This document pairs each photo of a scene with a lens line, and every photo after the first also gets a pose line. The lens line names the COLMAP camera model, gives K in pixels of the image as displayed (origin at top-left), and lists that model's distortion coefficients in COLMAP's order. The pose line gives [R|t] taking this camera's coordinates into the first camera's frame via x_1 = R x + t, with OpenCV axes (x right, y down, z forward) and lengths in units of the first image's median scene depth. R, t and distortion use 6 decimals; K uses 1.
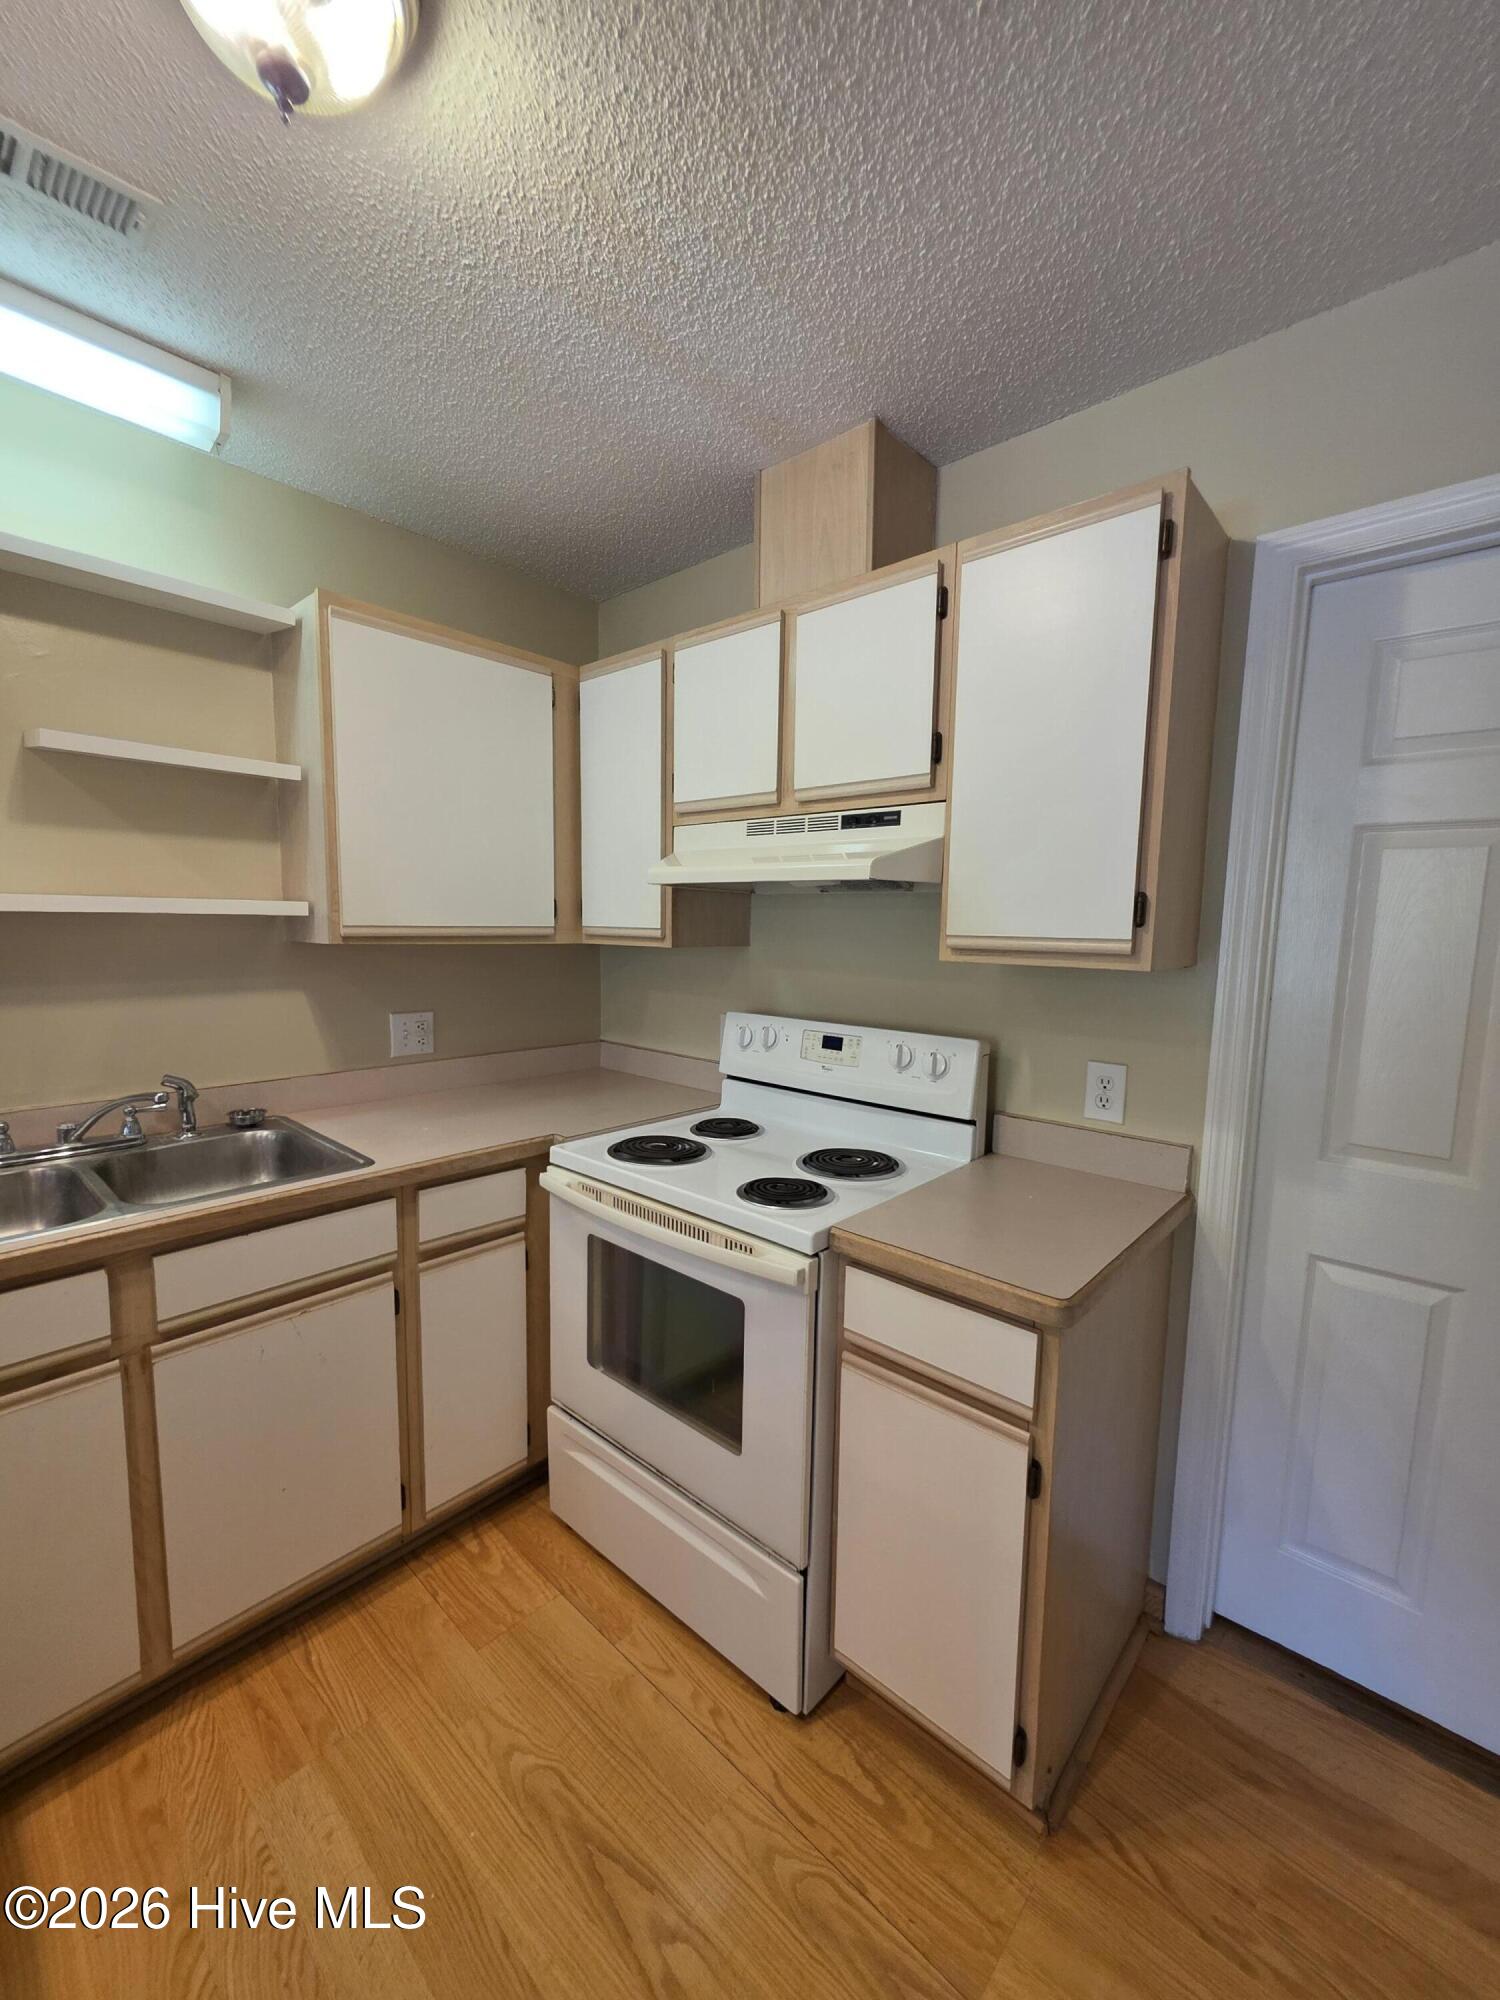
lens RADIAL K [[802.7, 0, 753.4], [0, 802.7, 1010.1], [0, 0, 1]] dist [-0.001919, 0.000897]
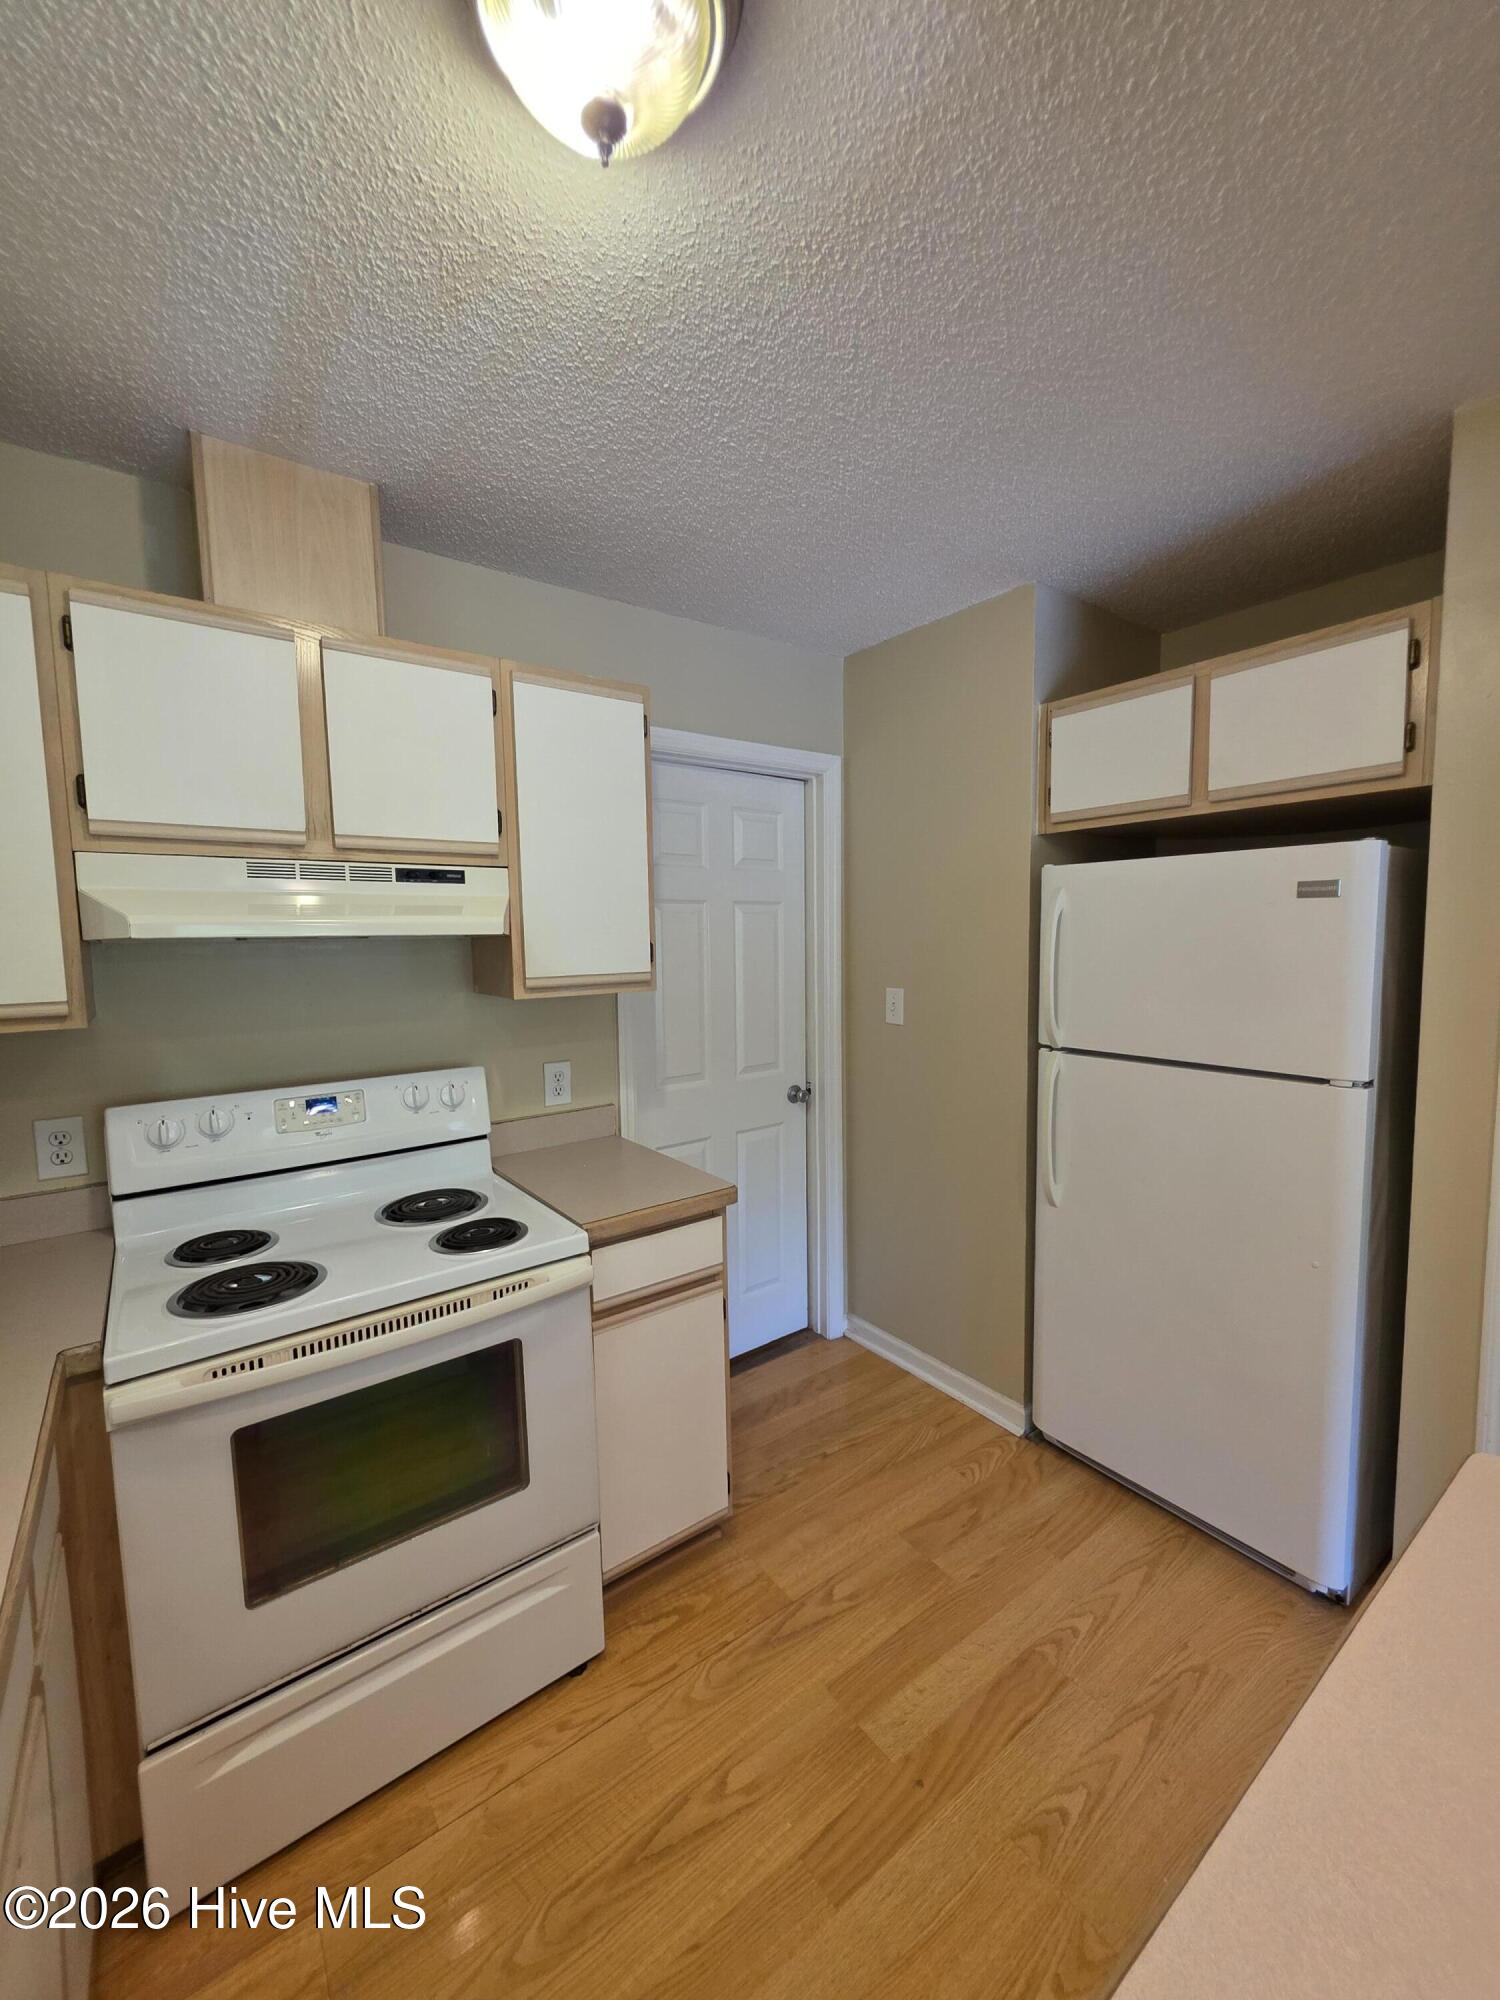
lens RADIAL K [[802.7, 0, 748.1], [0, 802.7, 1001.8], [0, 0, 1]] dist [-0.001919, 0.000897]
pose [[0.196382, -0.104275, 0.974967, -0.862137], [0.126759, 0.988685, 0.080210, -0.109599], [-0.972299, 0.107835, 0.207378, 0.411954]]
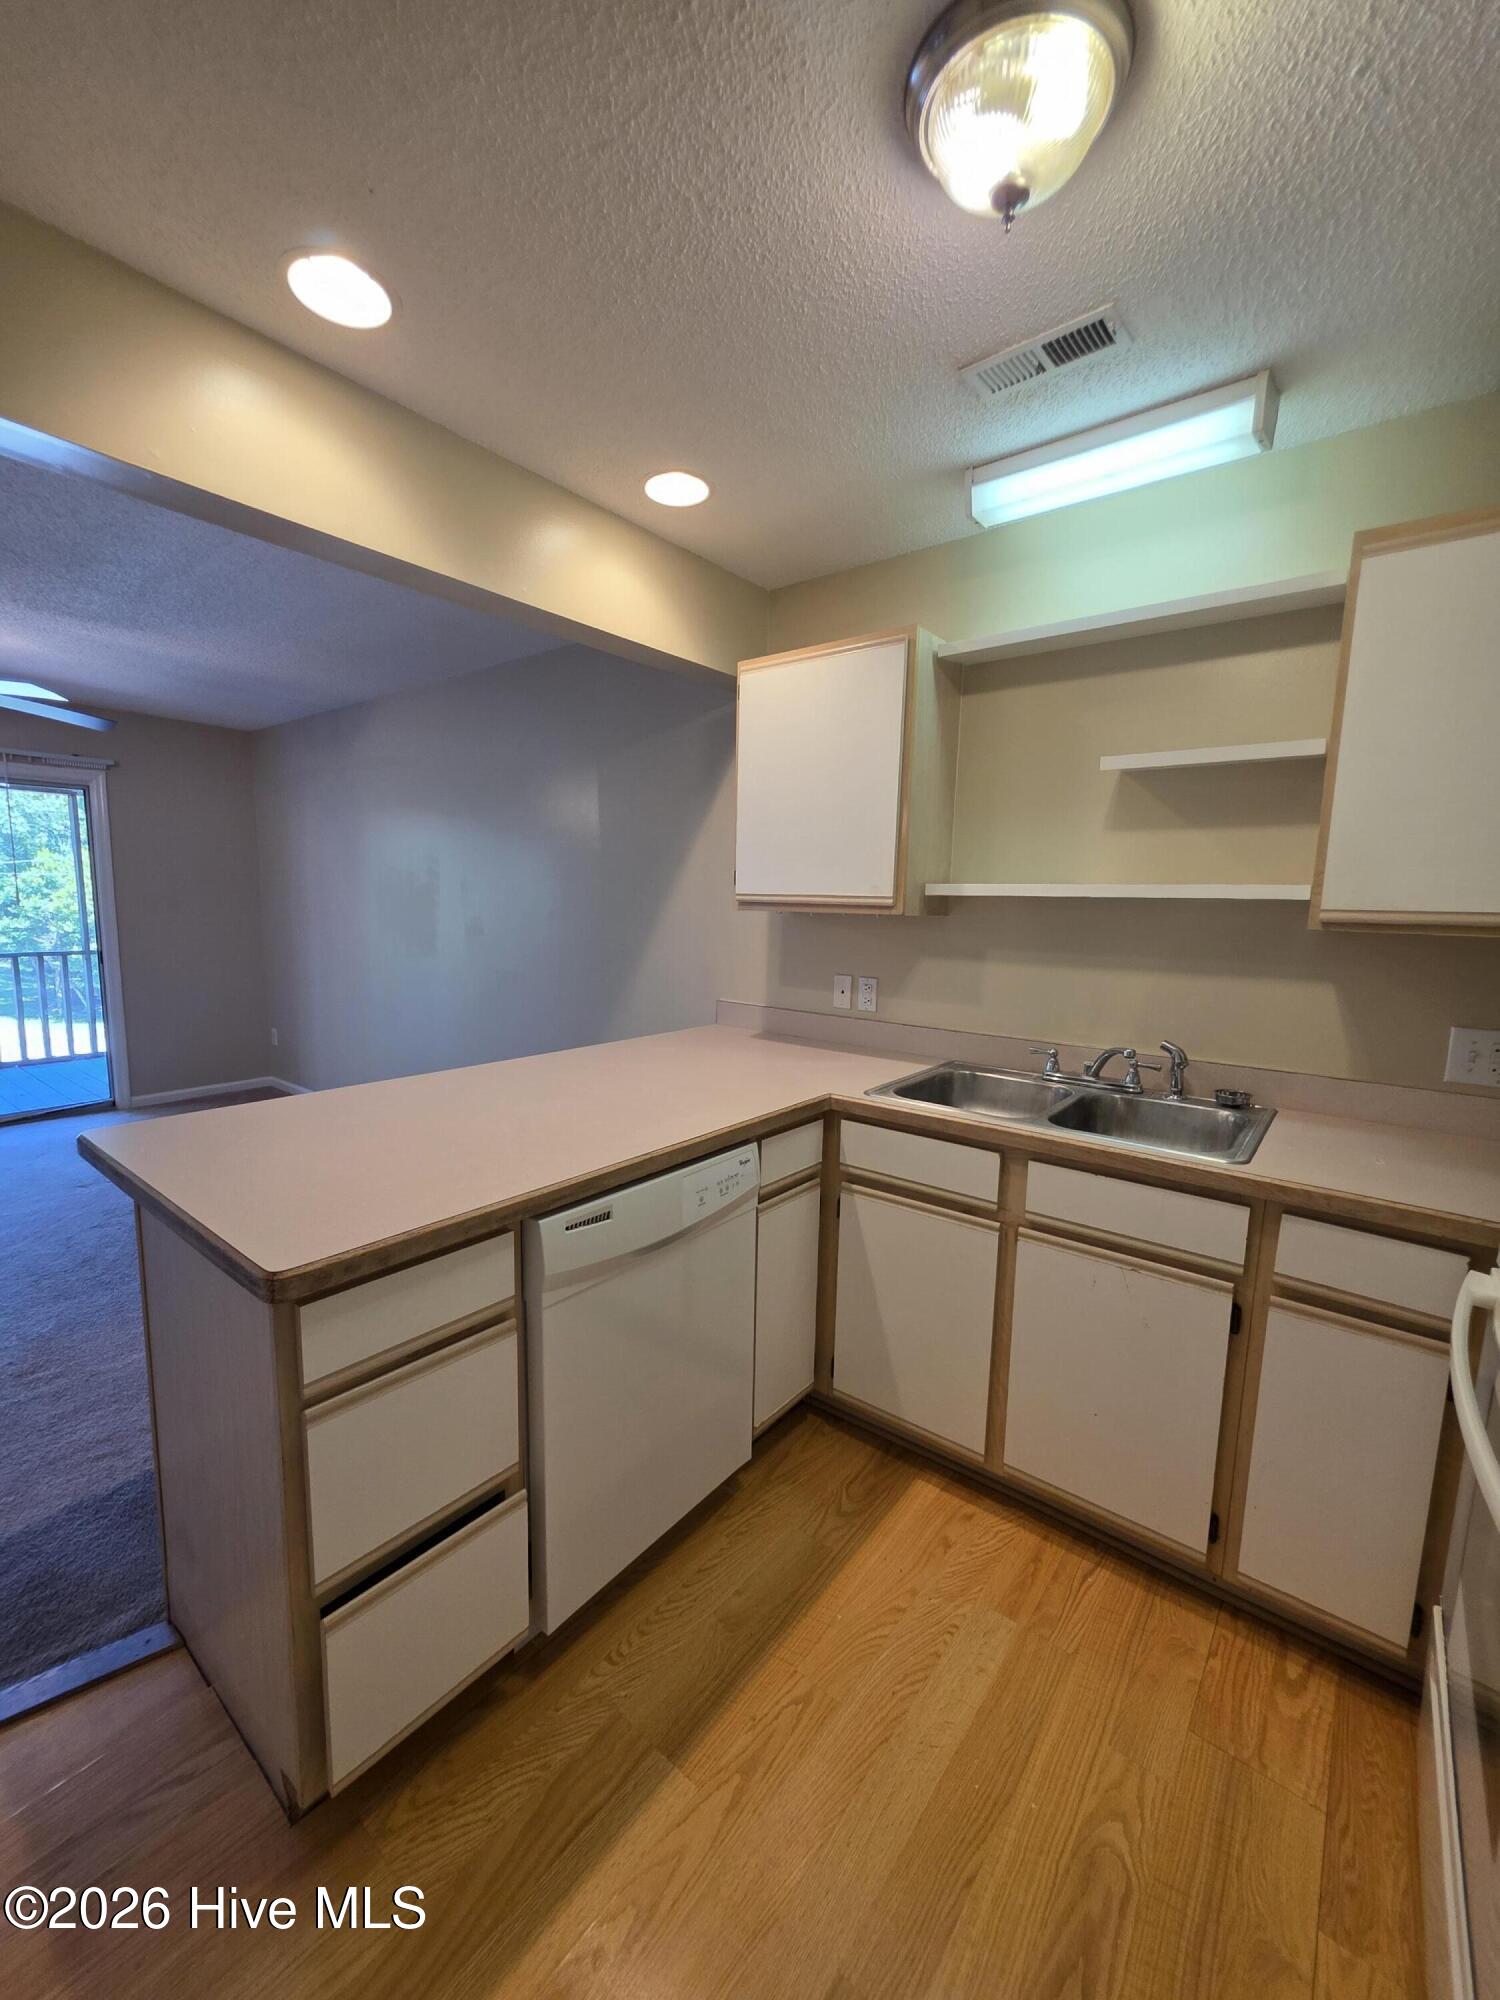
lens RADIAL K [[802.7, 0, 747.7], [0, 802.7, 1007.3], [0, 0, 1]] dist [-0.001919, 0.000897]
pose [[0.057262, 0.115662, -0.991637, 0.406675], [-0.130352, 0.985630, 0.107434, -0.011854], [0.989813, 0.123110, 0.071516, 0.362844]]
